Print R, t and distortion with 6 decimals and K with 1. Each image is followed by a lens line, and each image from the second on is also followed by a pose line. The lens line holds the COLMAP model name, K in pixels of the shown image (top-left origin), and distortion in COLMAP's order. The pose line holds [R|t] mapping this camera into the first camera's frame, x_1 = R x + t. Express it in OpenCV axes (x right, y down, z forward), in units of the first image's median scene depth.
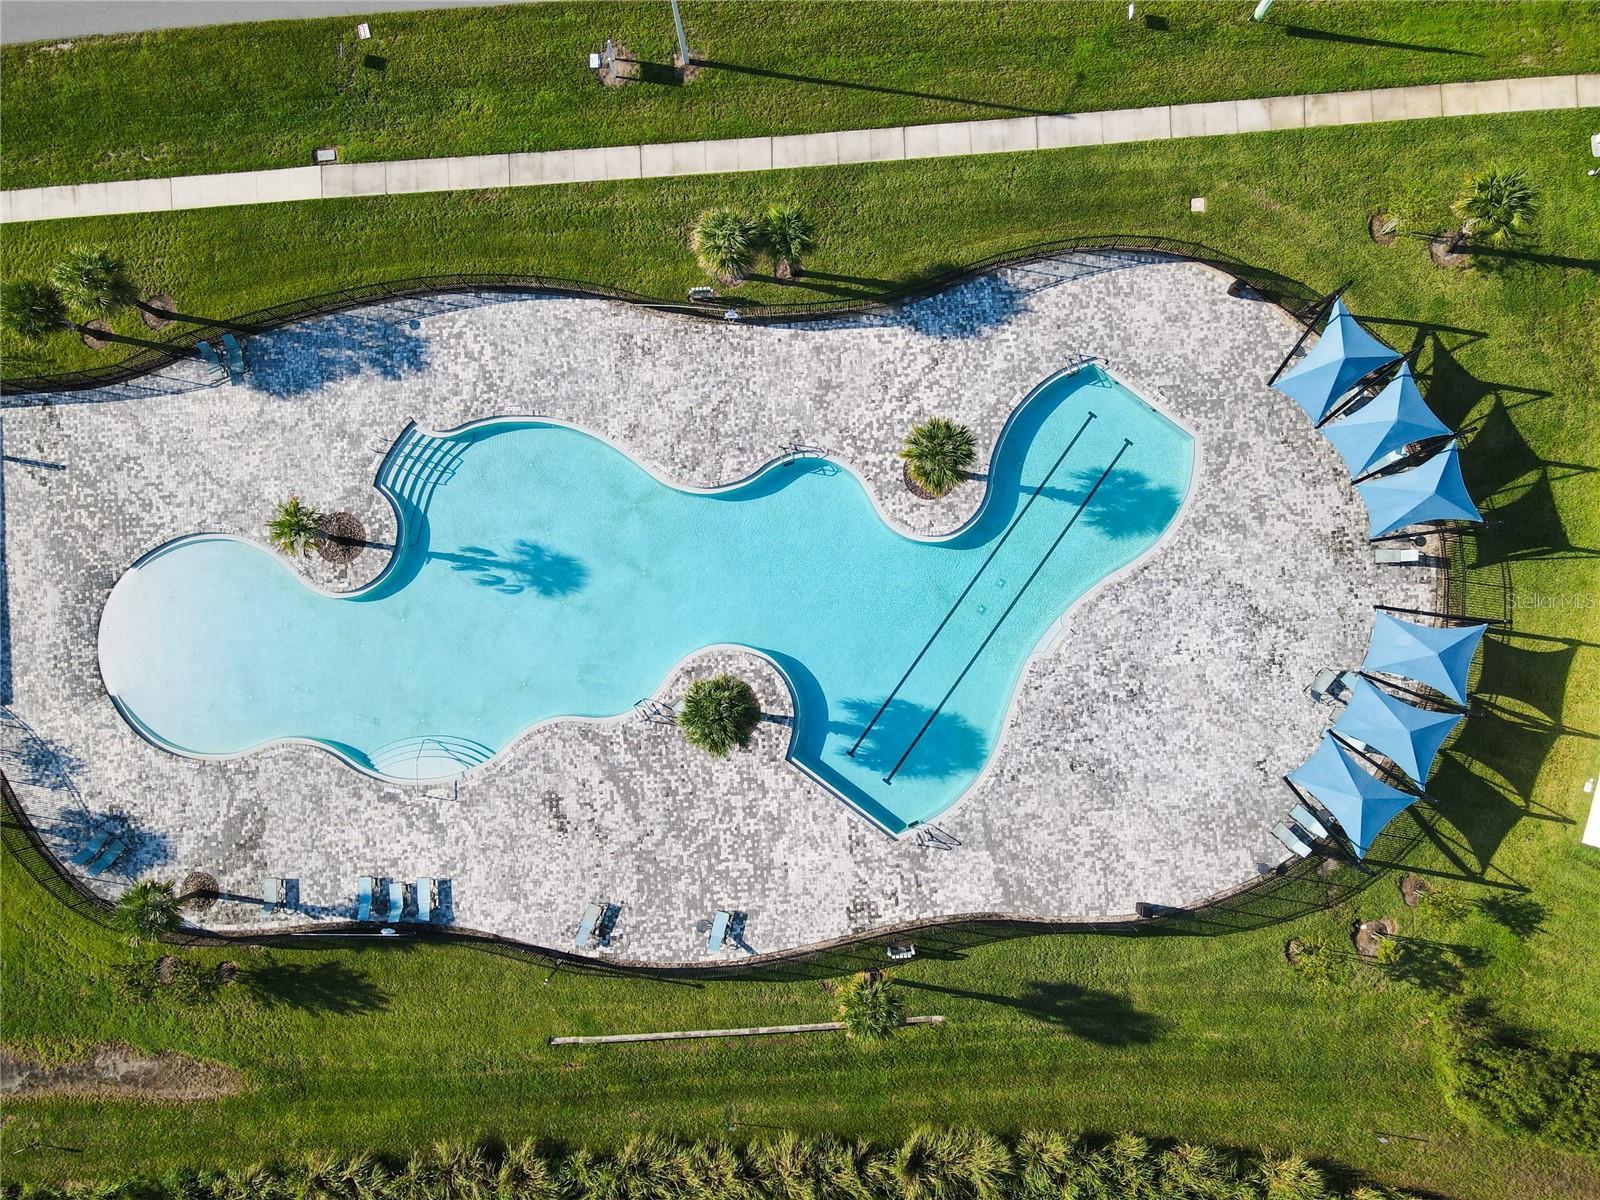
lens RADIAL K [[1174.3, 0, 790.5], [0, 1174.3, 601.1], [0, 0, 1]] dist [0.014448, -0.003545]
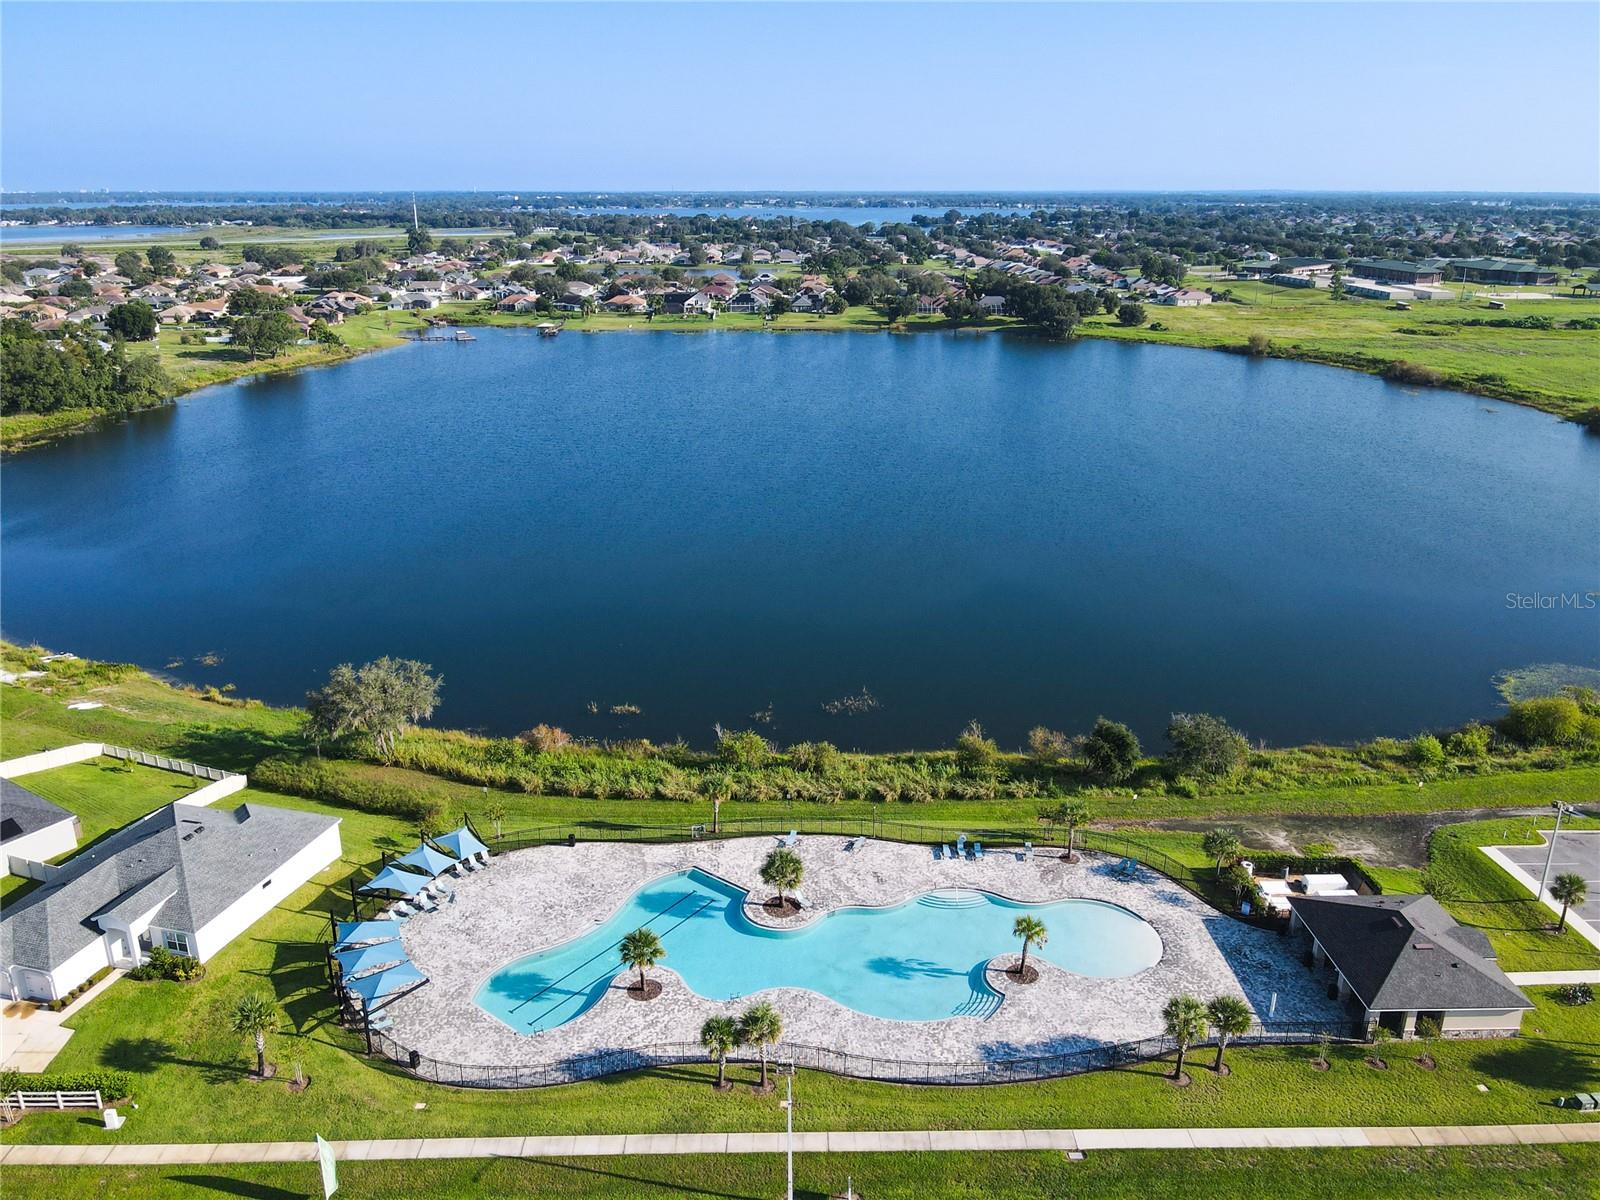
lens RADIAL K [[1174.3, 0, 797.2], [0, 1174.3, 600.3], [0, 0, 1]] dist [0.014448, -0.003545]
pose [[-0.999224, 0.008348, 0.038501, -0.145985], [0.033984, -0.311673, 0.949582, -1.405965], [0.019927, 0.950153, 0.311147, 0.025188]]
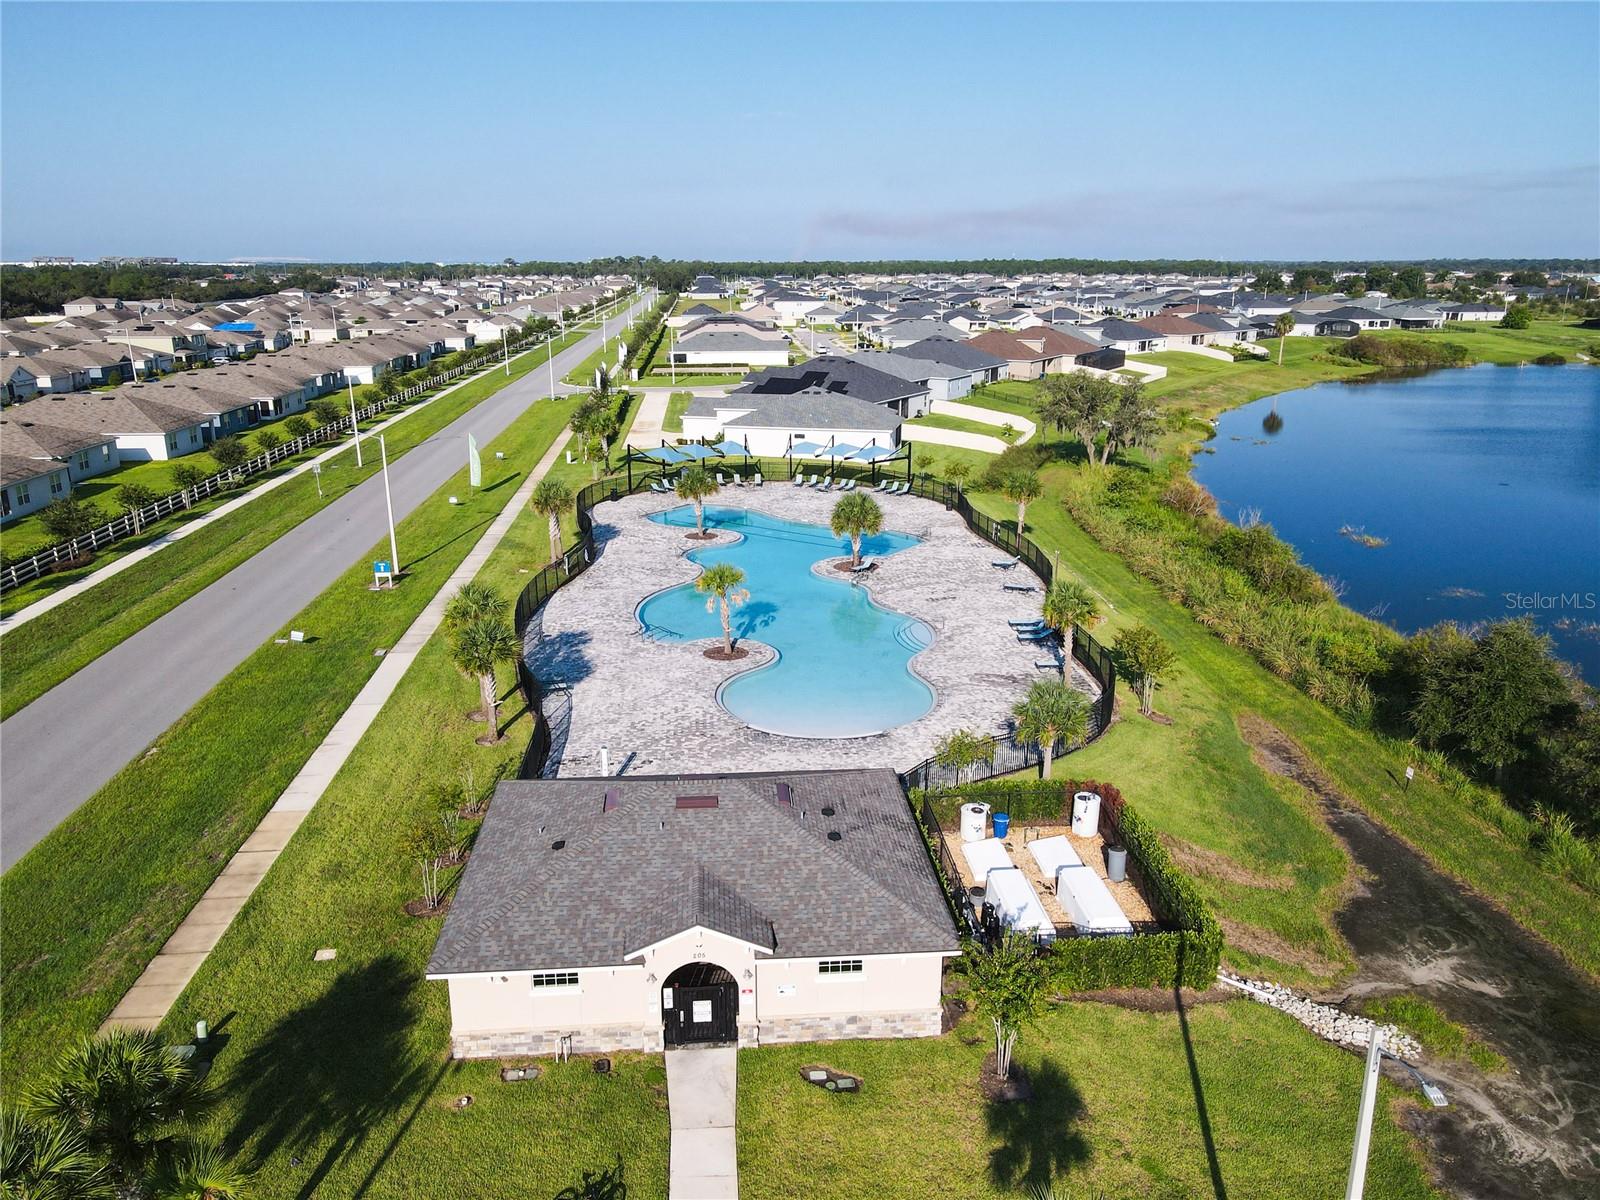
lens RADIAL K [[1174.3, 0, 803.6], [0, 1174.3, 598.3], [0, 0, 1]] dist [0.014448, -0.003545]
pose [[-0.023876, -0.253835, 0.966953, -1.455156], [0.999684, 0.001520, 0.025083, -0.007215], [-0.007837, 0.967246, 0.253718, 0.662644]]
